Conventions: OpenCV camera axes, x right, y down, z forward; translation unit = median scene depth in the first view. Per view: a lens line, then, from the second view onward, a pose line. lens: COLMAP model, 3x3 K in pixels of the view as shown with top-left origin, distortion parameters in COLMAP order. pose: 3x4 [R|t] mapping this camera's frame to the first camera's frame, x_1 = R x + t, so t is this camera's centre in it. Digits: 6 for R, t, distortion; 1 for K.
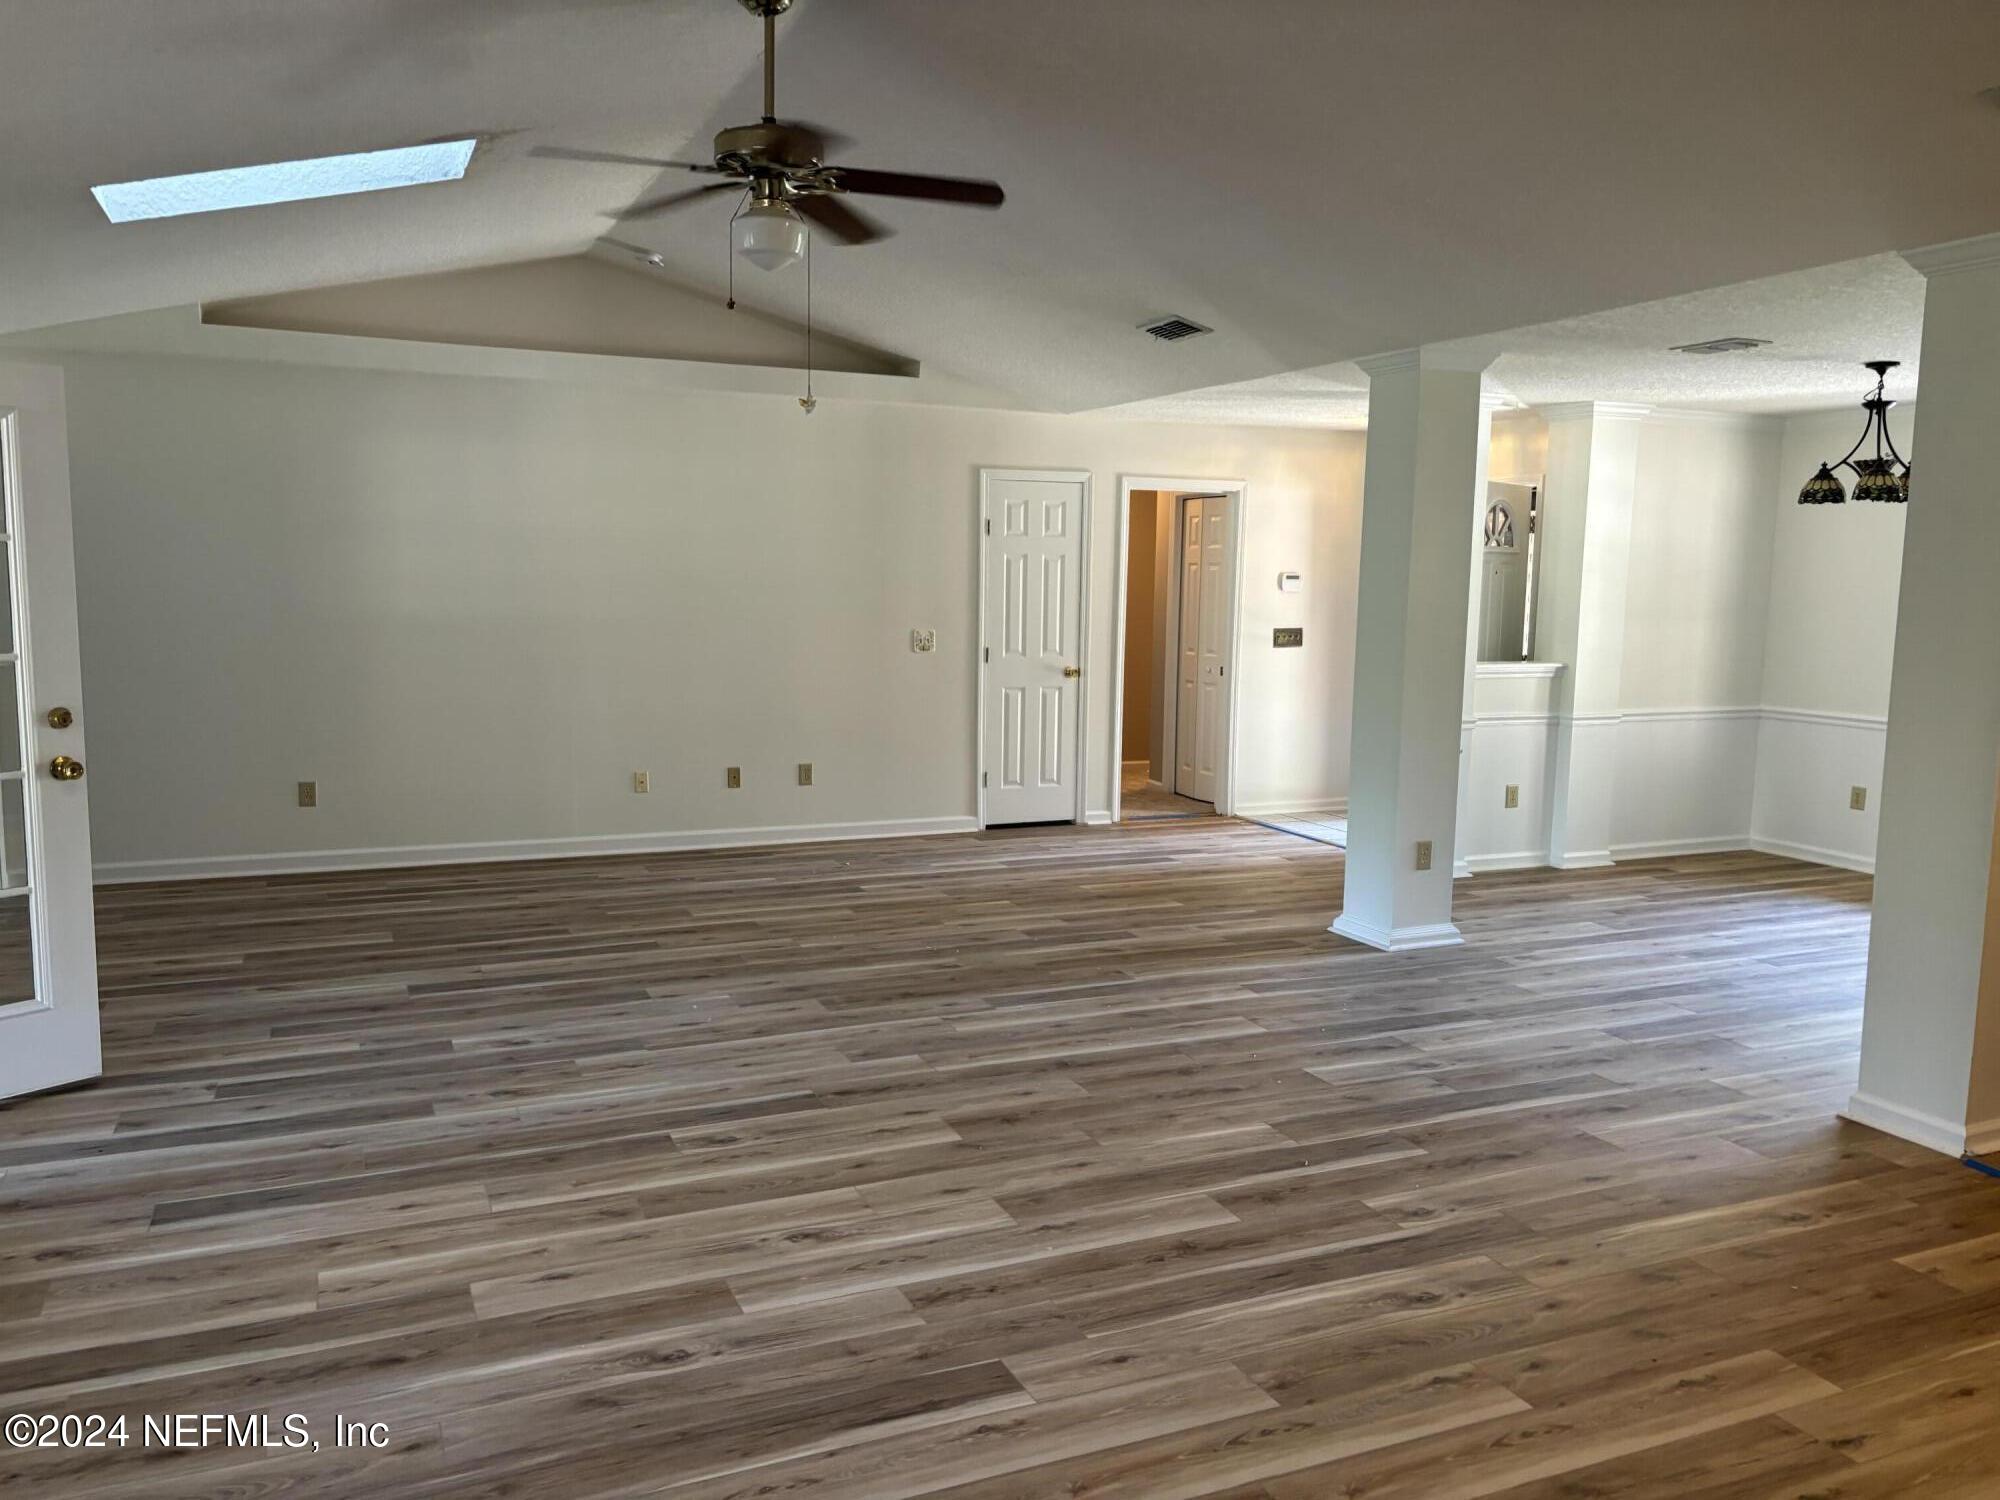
lens RADIAL K [[1513.7, 0, 1000.0], [0, 1513.7, 750.0], [0, 0, 1]] dist [0.034921, -0.002031]
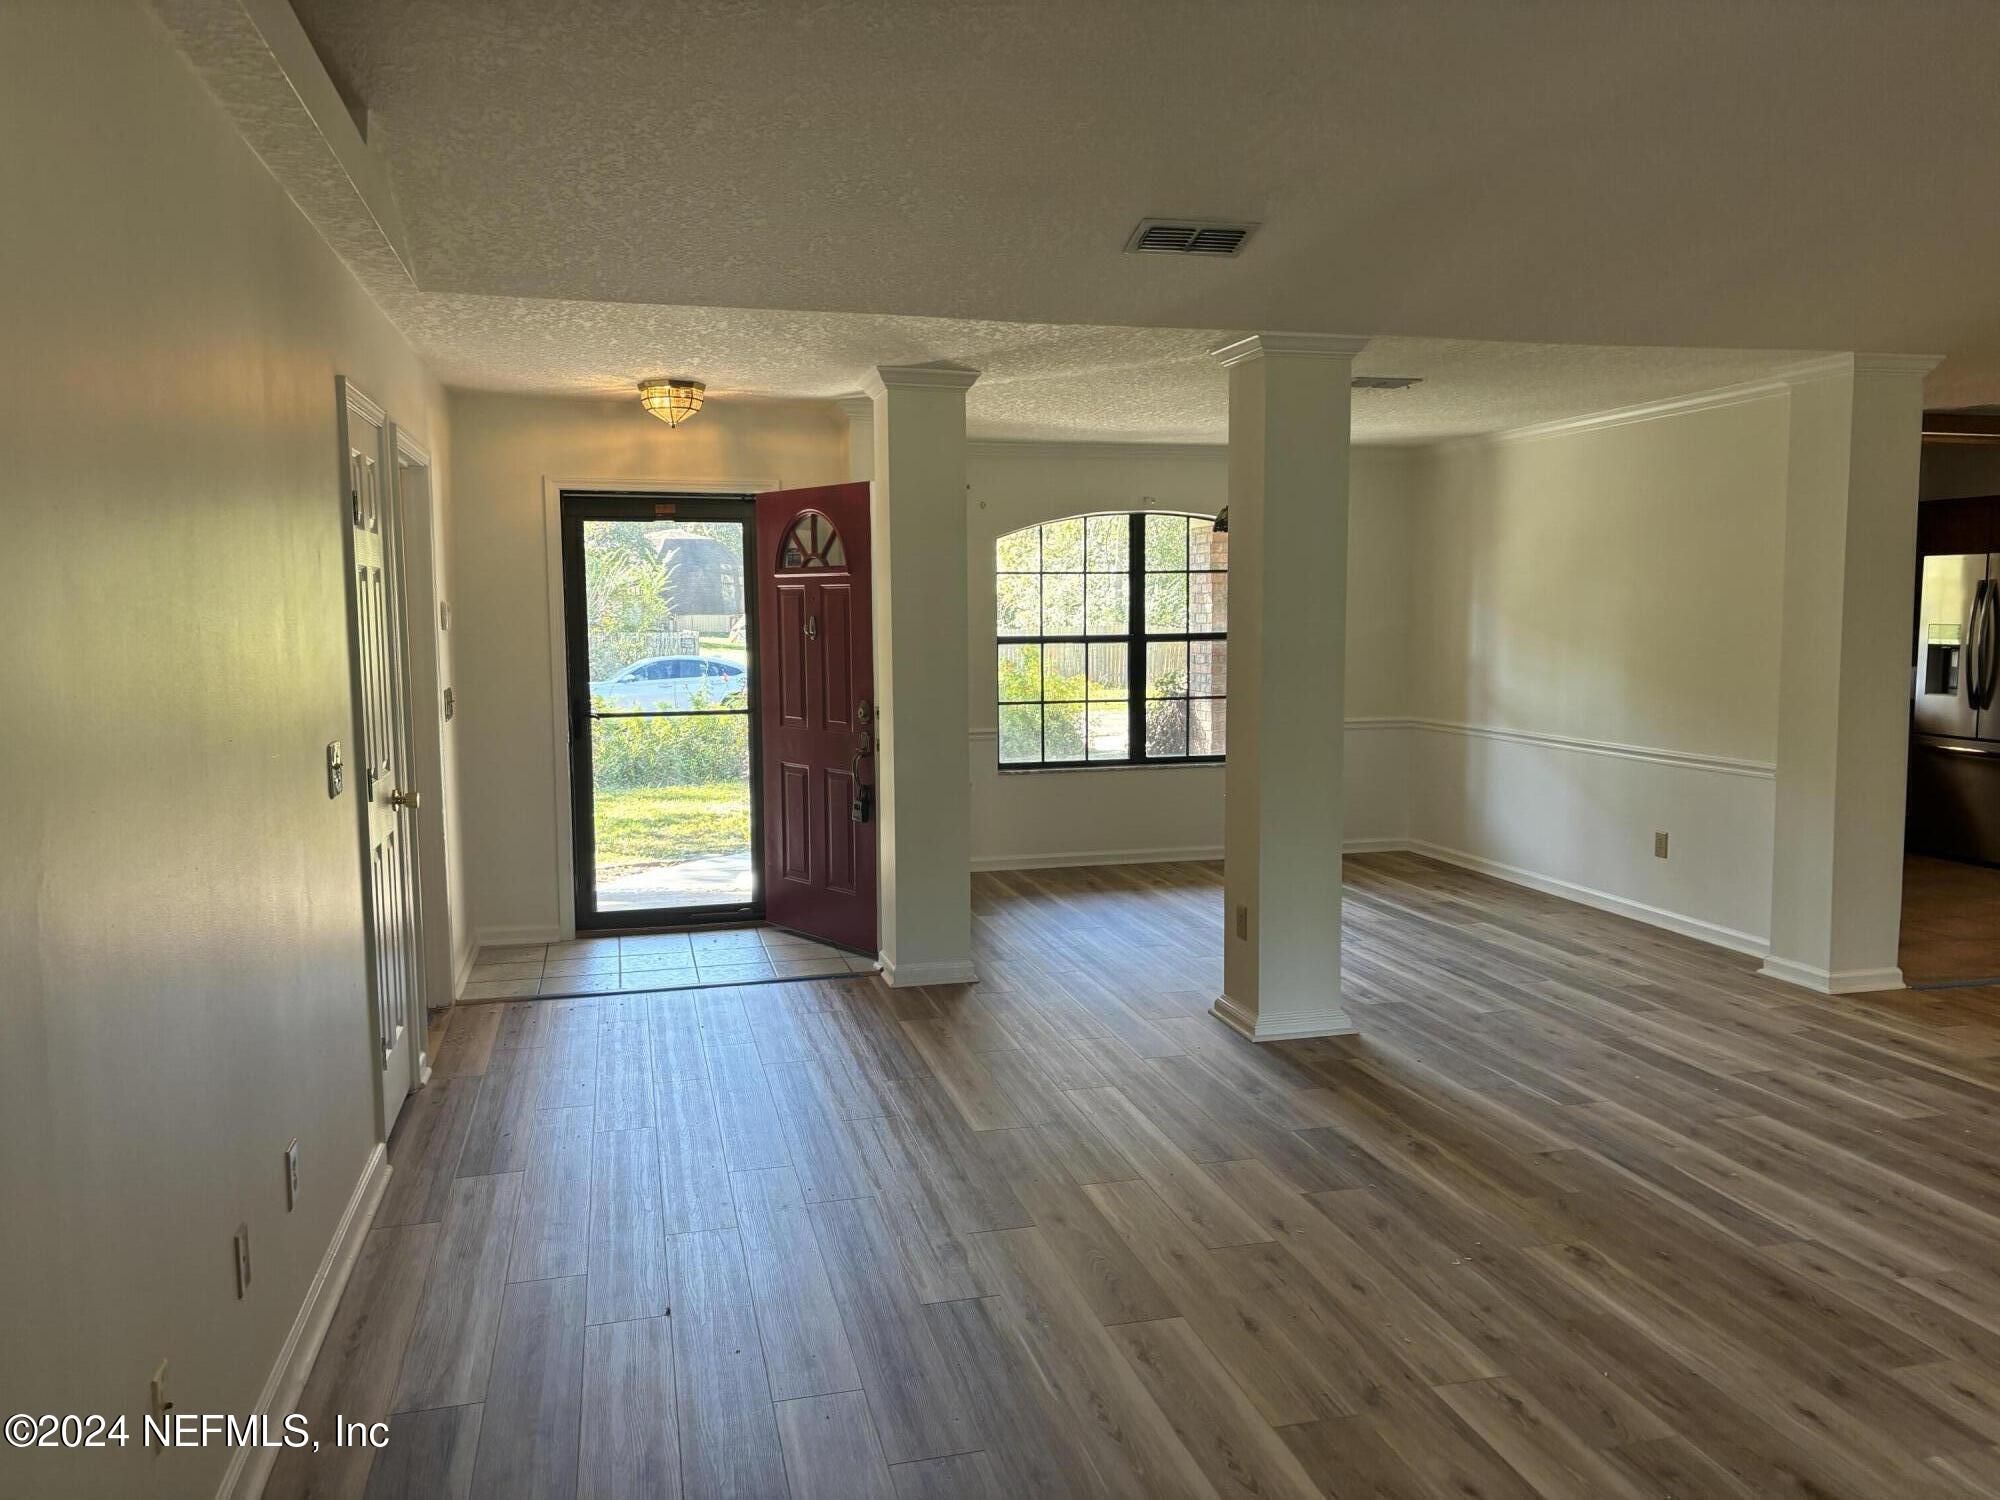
lens RADIAL K [[1513.7, 0, 1000.0], [0, 1513.7, 750.0], [0, 0, 1]] dist [0.034921, -0.002031]
pose [[0.163781, -0.110732, 0.980262, -0.849598], [0.129196, 0.987529, 0.089967, -0.182570], [-0.978000, 0.111911, 0.176045, 1.454181]]
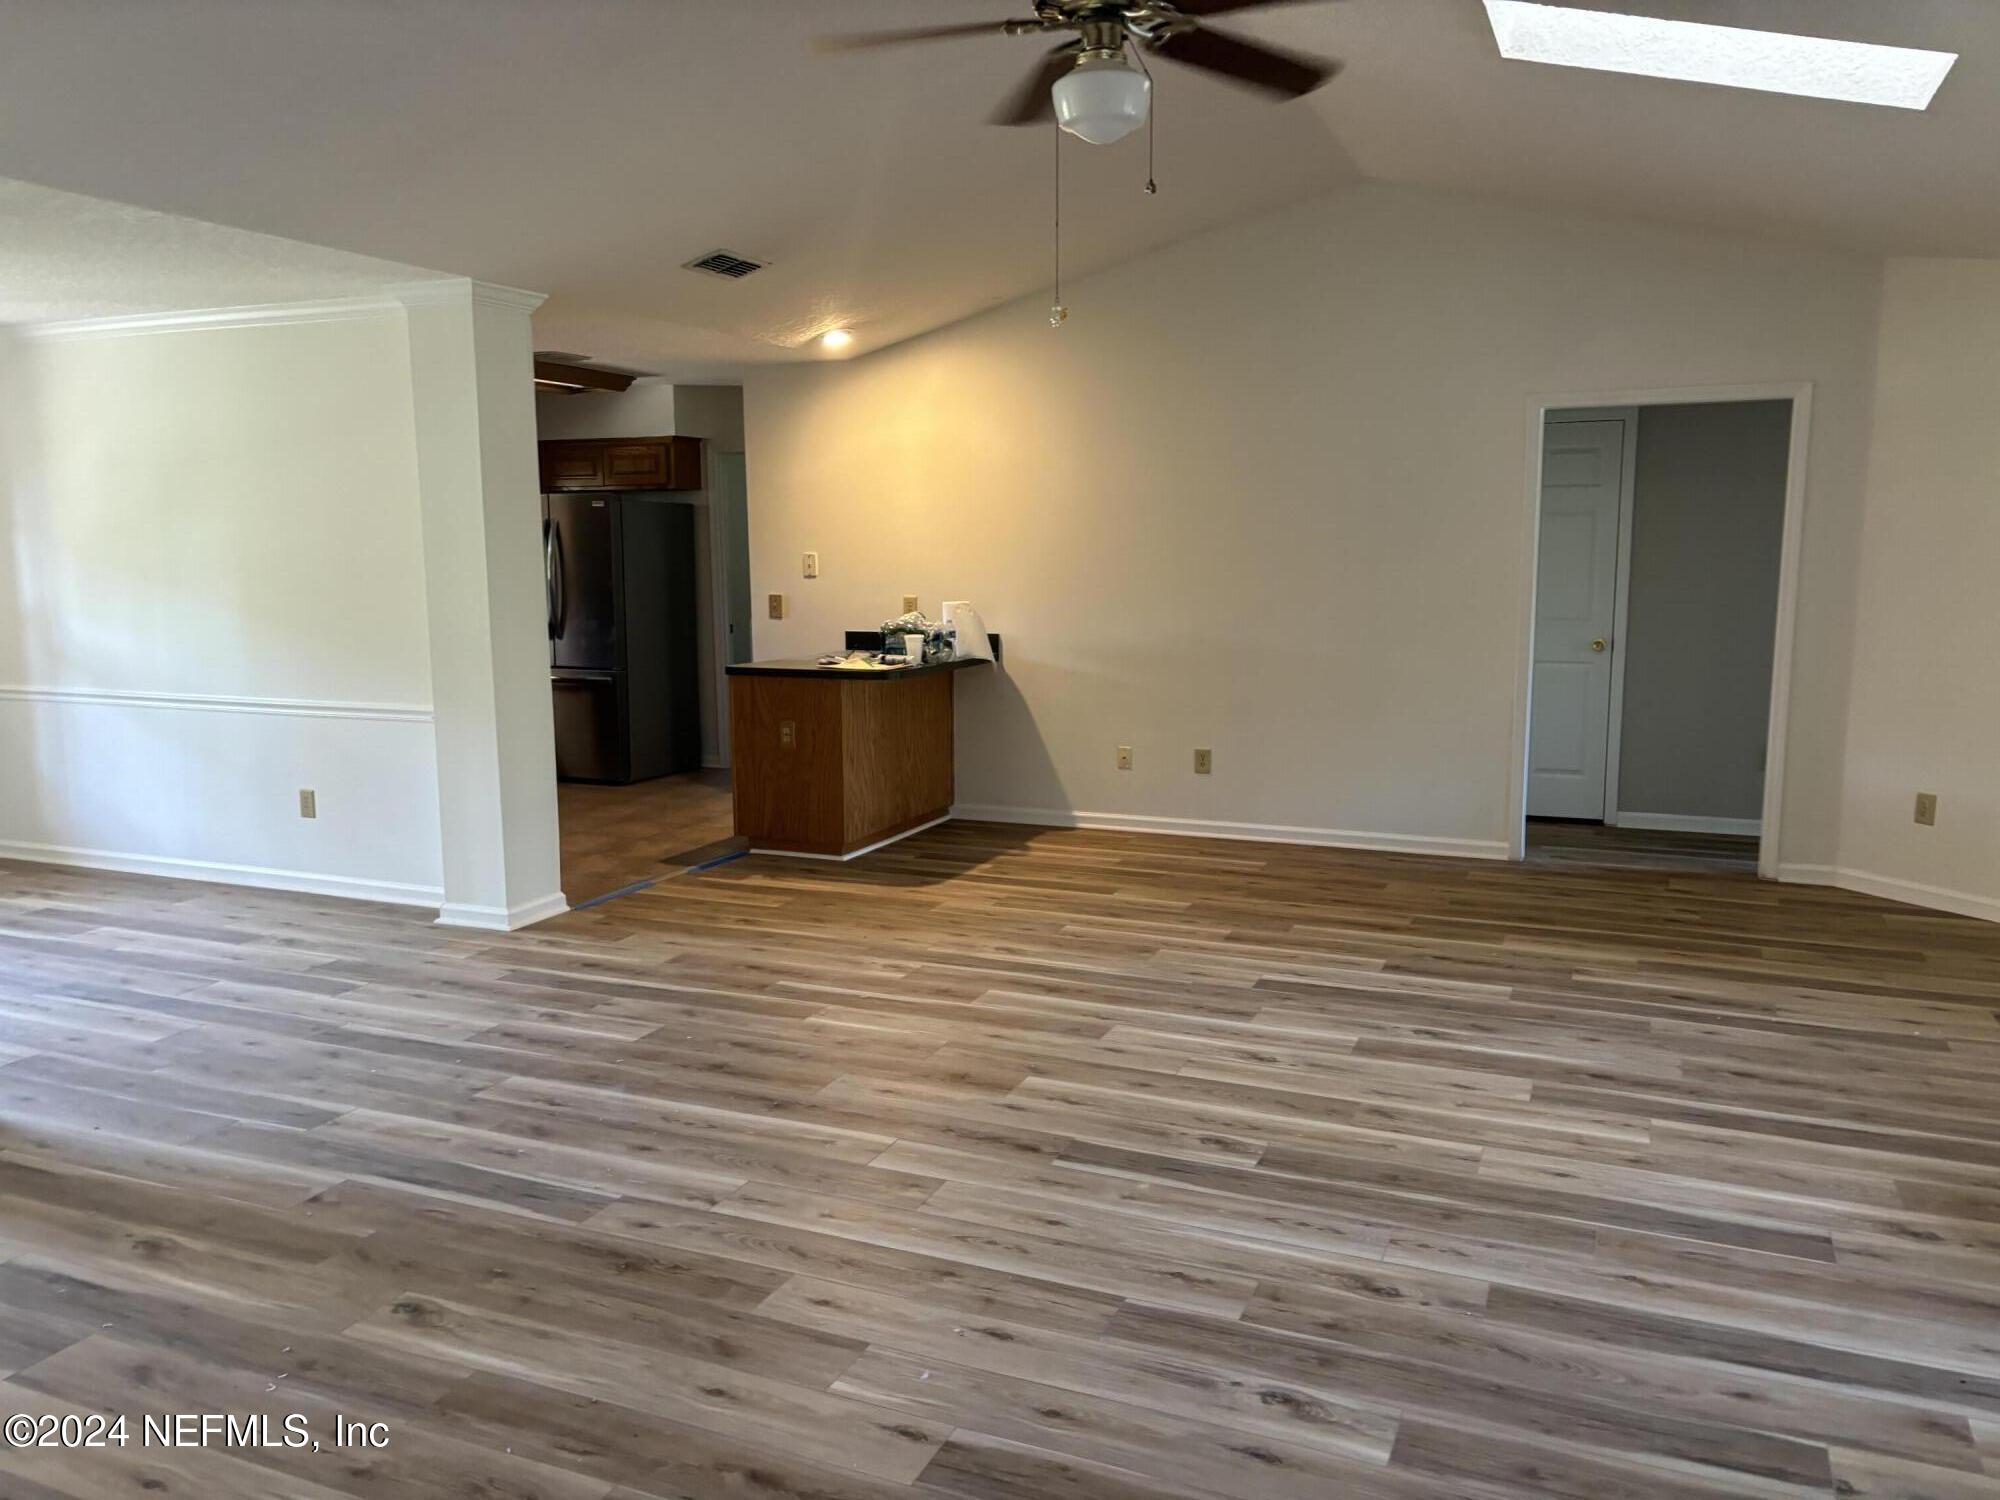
lens RADIAL K [[1513.7, 0, 1000.0], [0, 1513.7, 750.0], [0, 0, 1]] dist [0.034921, -0.002031]
pose [[-0.680643, -0.115396, 0.723470, -0.679528], [0.081888, 0.969346, 0.231654, -0.184193], [-0.728025, 0.216917, -0.650329, 1.522996]]
